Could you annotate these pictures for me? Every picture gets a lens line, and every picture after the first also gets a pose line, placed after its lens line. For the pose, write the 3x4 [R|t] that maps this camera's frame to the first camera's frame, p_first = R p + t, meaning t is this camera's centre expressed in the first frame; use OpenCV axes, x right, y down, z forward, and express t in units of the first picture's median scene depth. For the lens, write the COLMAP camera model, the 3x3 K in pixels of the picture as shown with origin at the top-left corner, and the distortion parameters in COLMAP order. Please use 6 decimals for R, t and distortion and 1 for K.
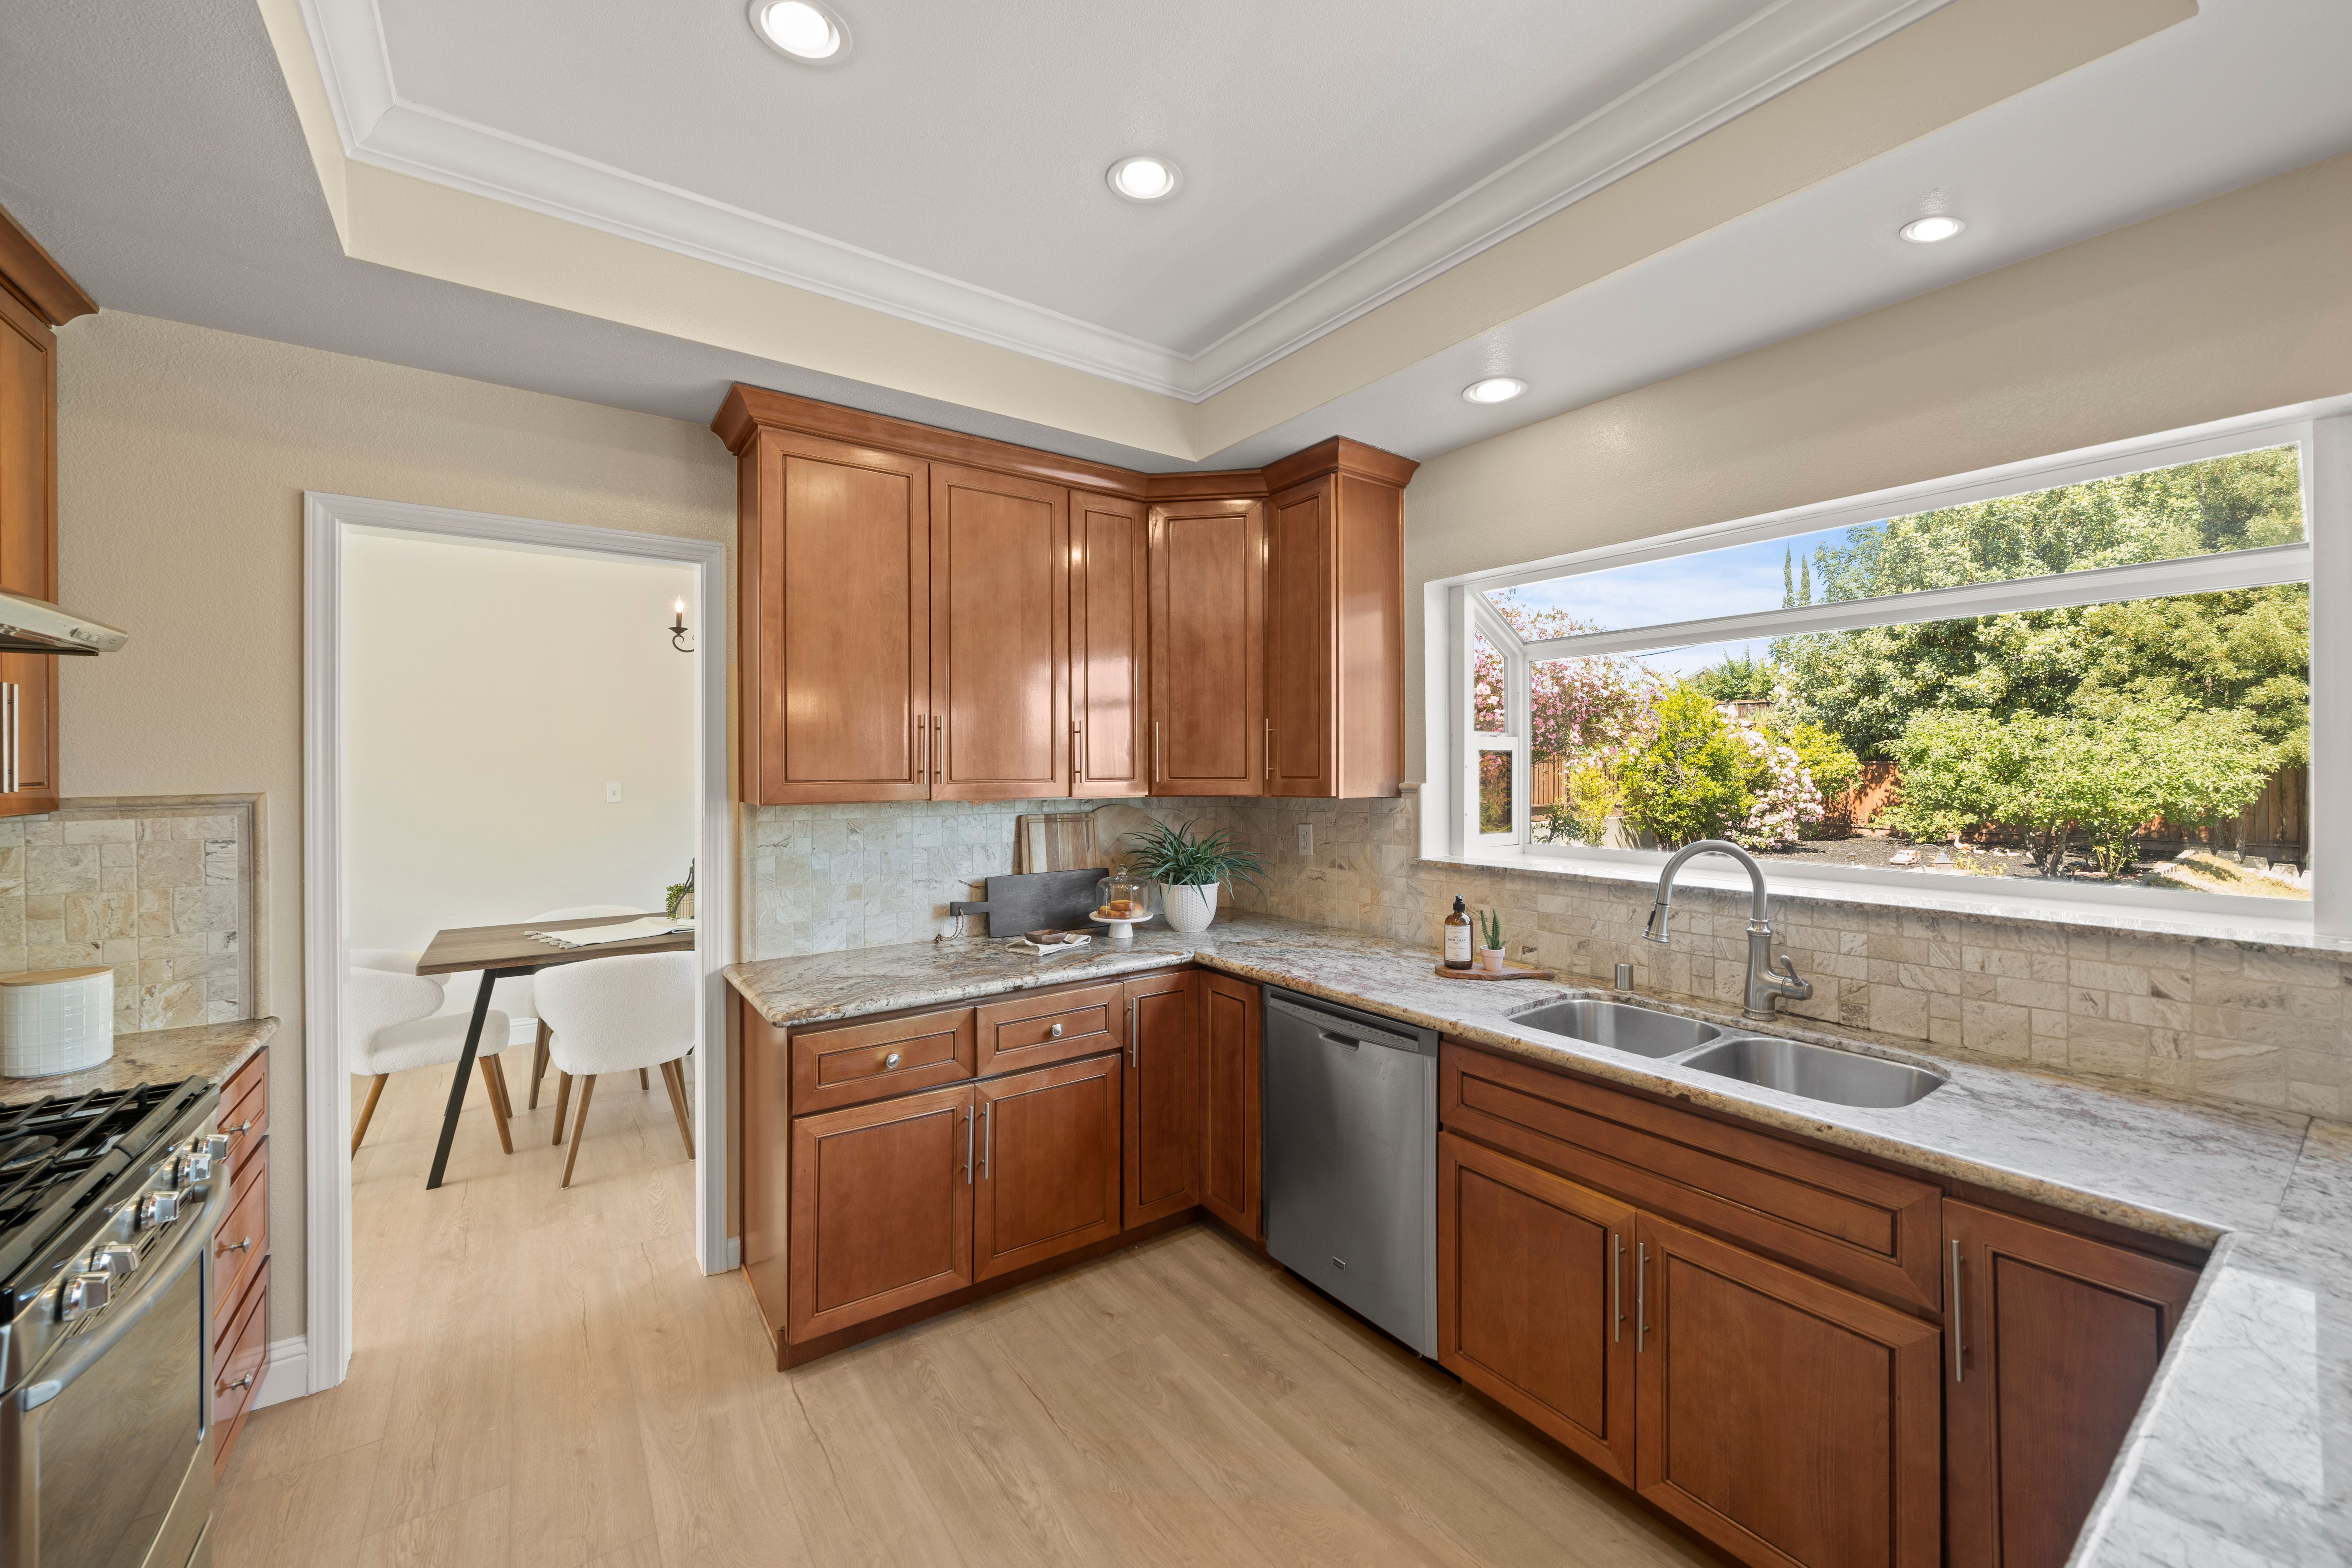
lens RADIAL K [[911.2, 0, 1159.9], [0, 911.2, 771.6], [0, 0, 1]] dist [0.010742, 0.000268]
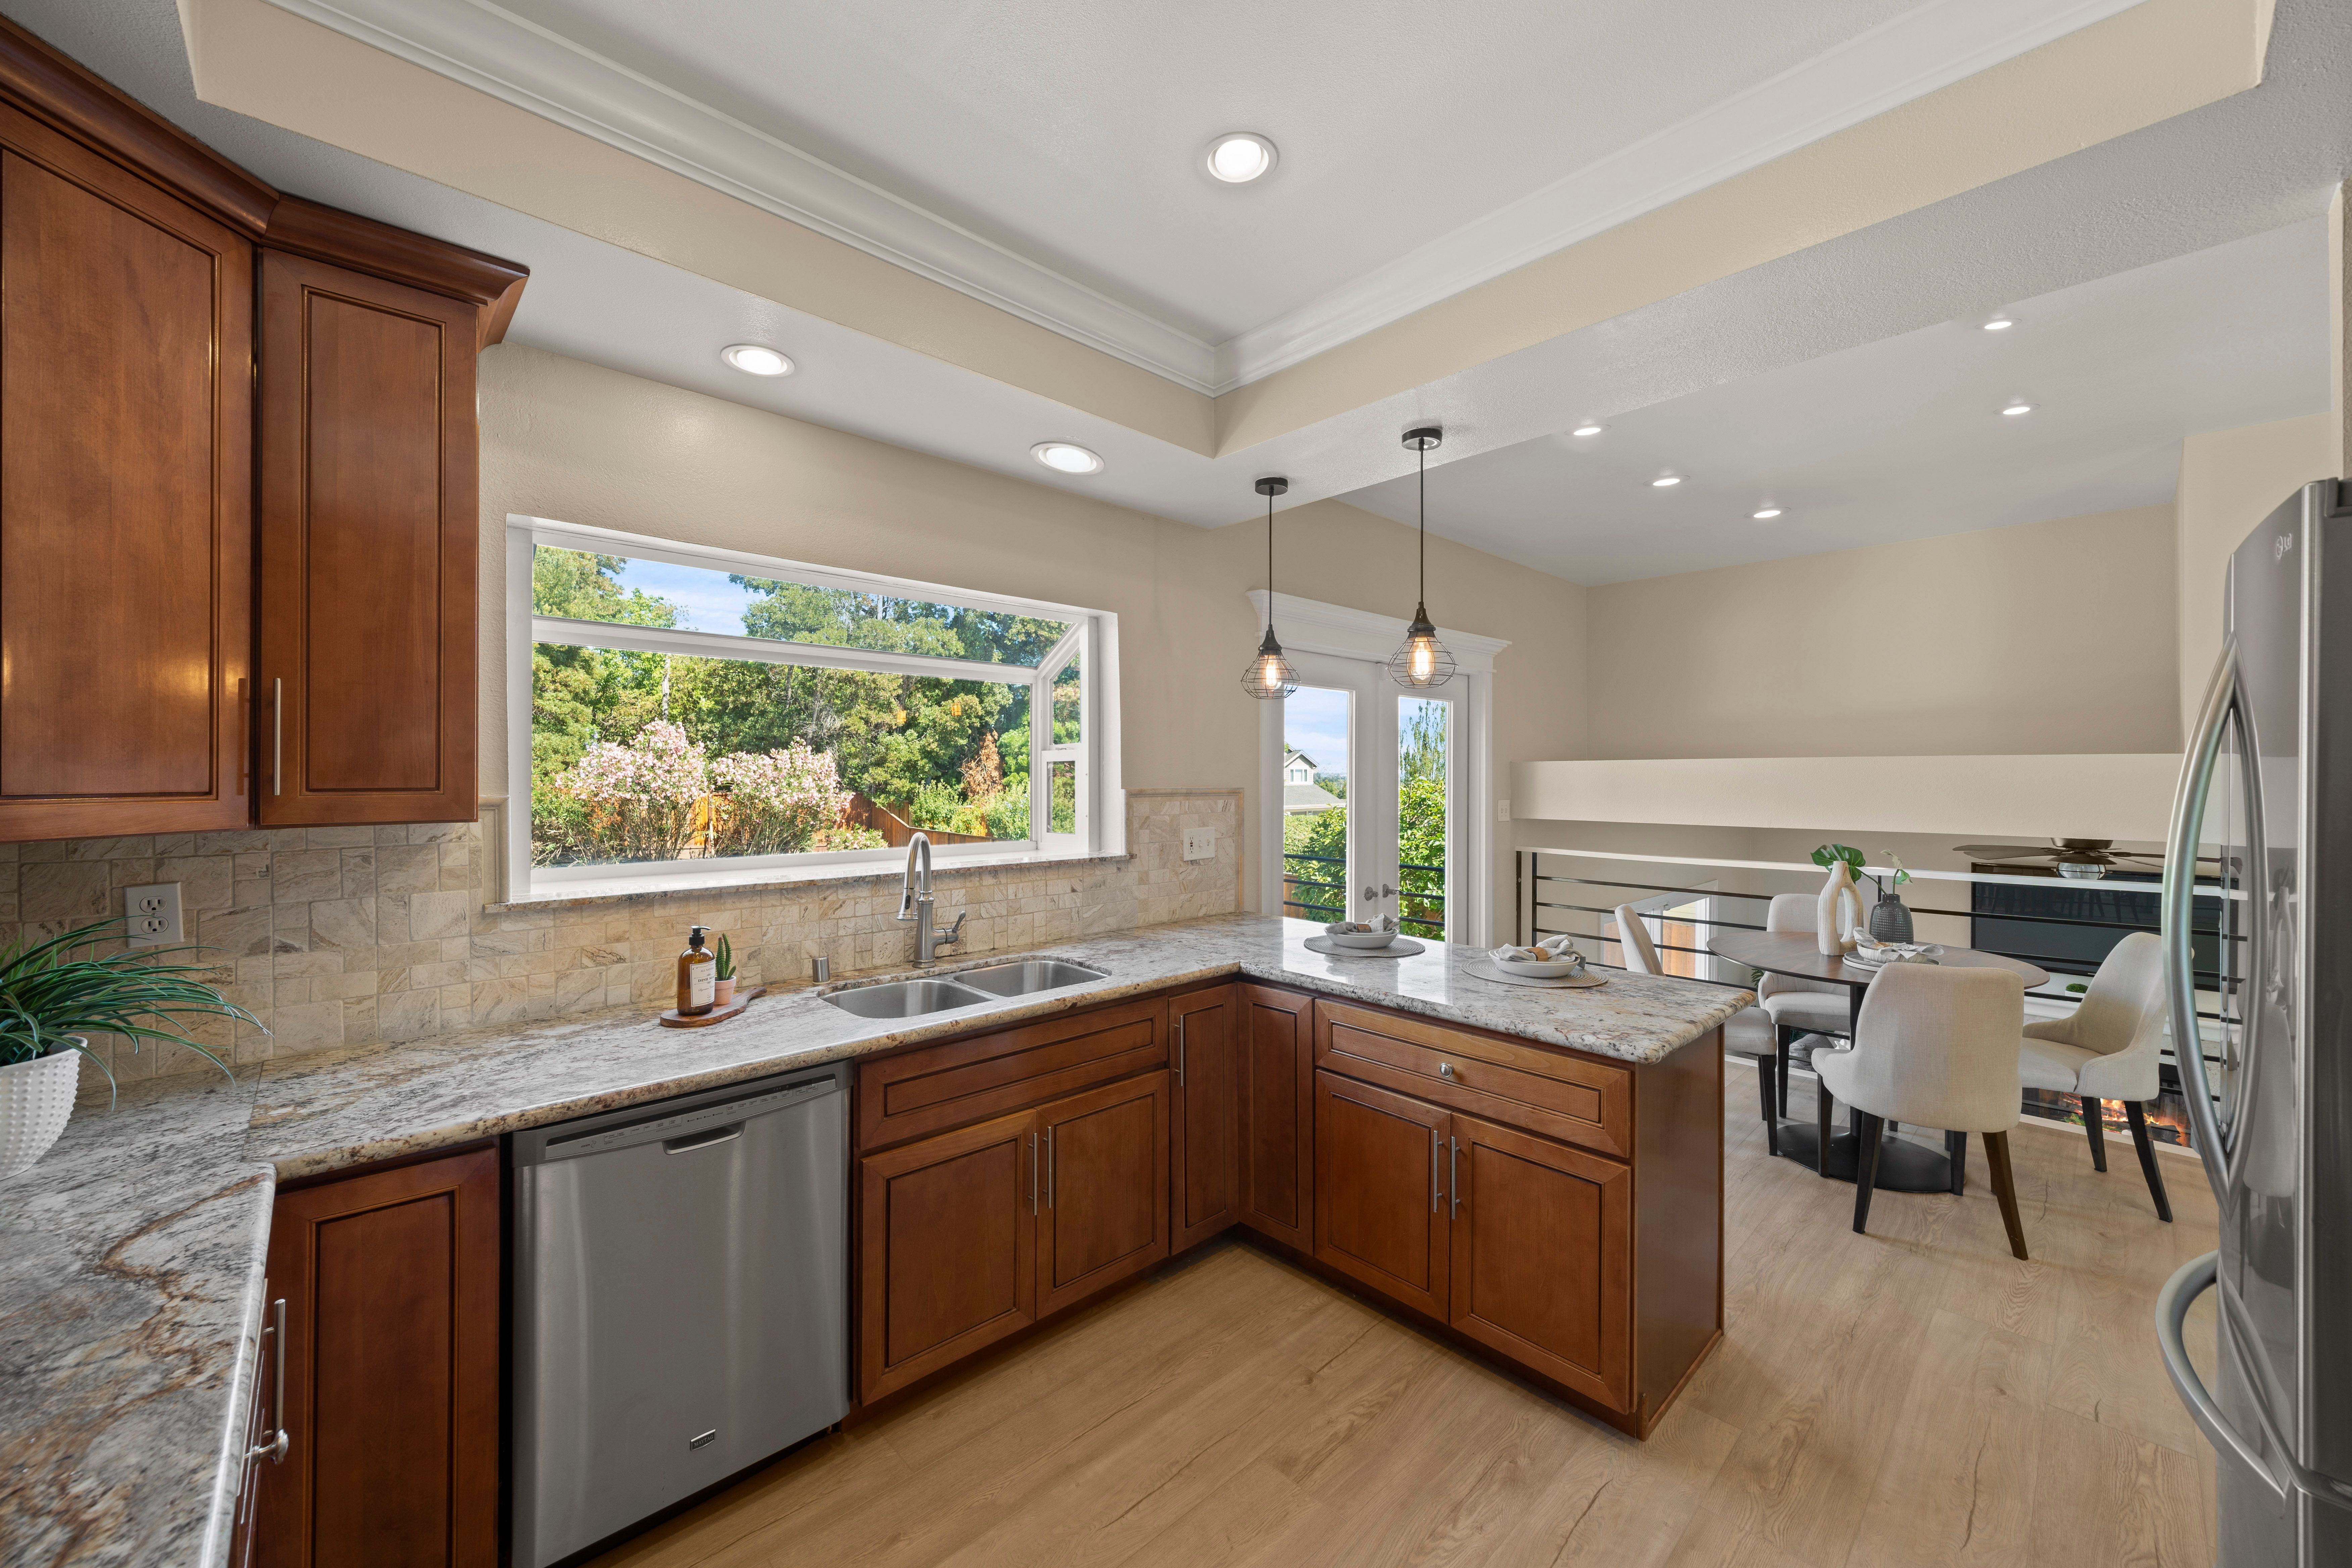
lens RADIAL K [[911.2, 0, 1153.7], [0, 911.2, 772.0], [0, 0, 1]] dist [0.010742, 0.000268]
pose [[-0.133785, 0.003271, 0.991005, -0.508223], [0.000229, 0.999995, -0.003269, -0.003576], [-0.991010, -0.000210, -0.133785, 0.628506]]
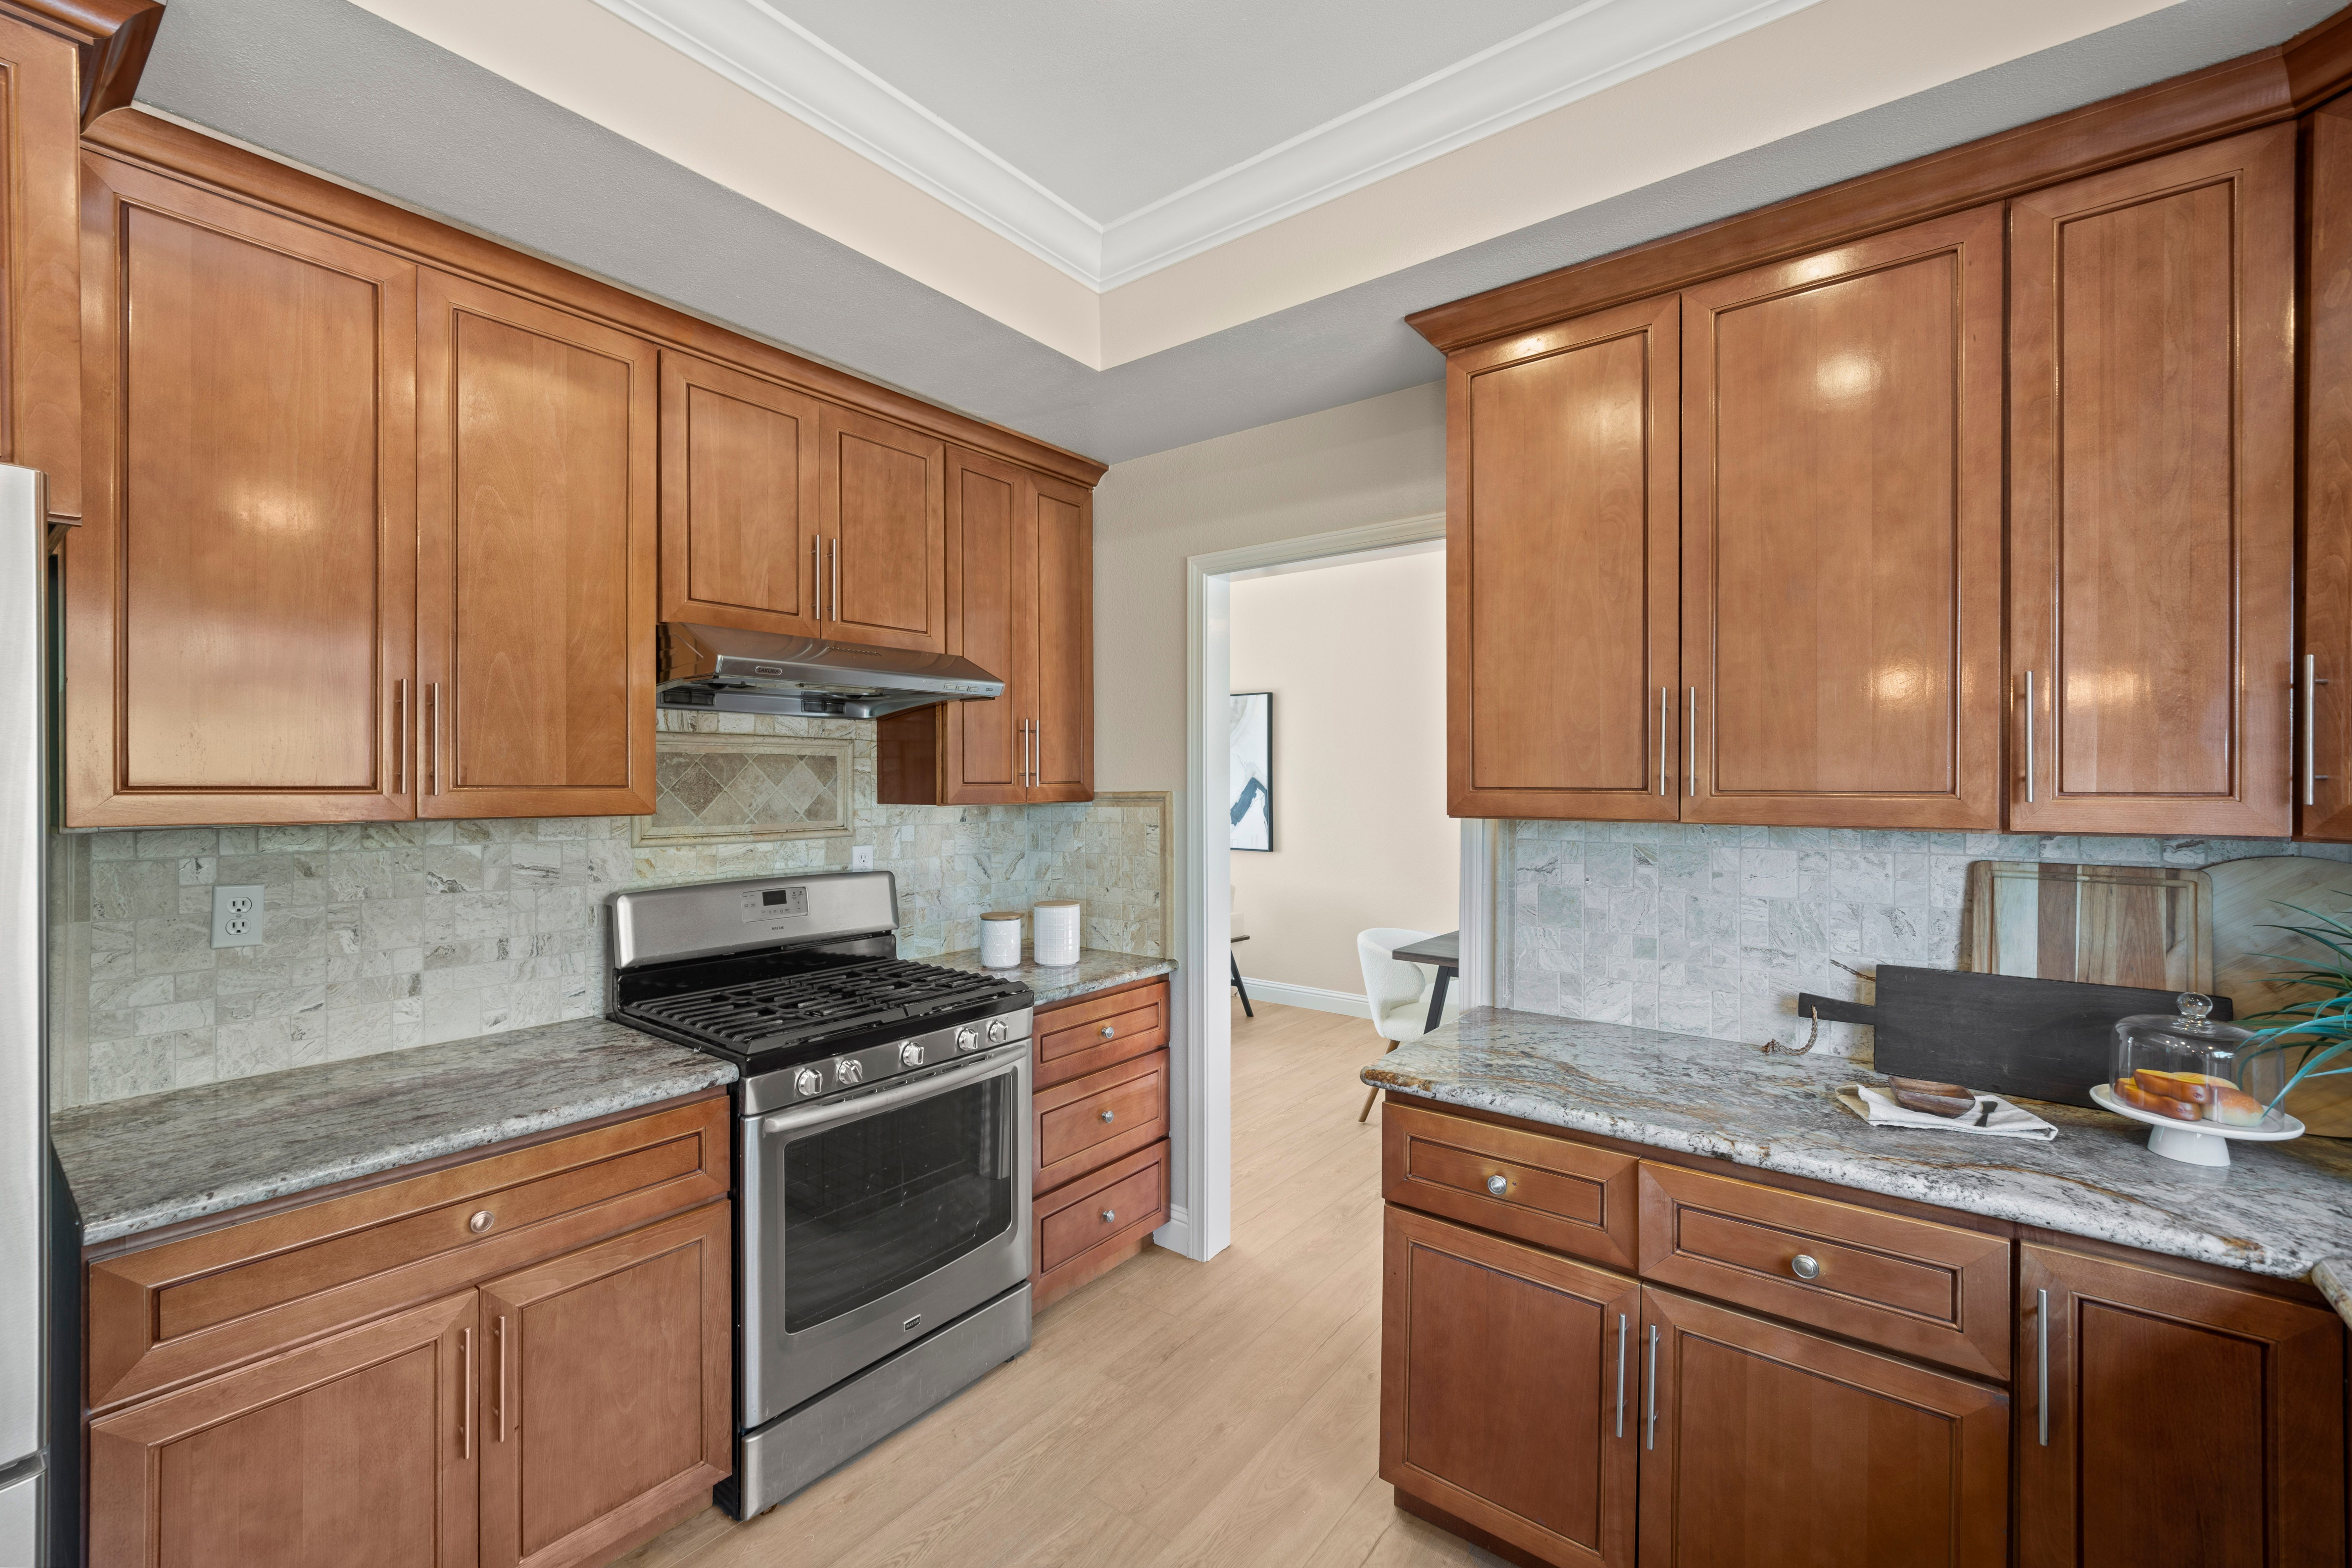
lens RADIAL K [[976.2, 0, 1179.7], [0, 976.2, 786.3], [0, 0, 1]] dist [0.002343, 0.000276]
pose [[0.301710, 0.009439, -0.953353, 0.290208], [-0.007900, 0.999941, 0.007400, 0.004449], [0.953367, 0.005299, 0.301767, 0.447132]]
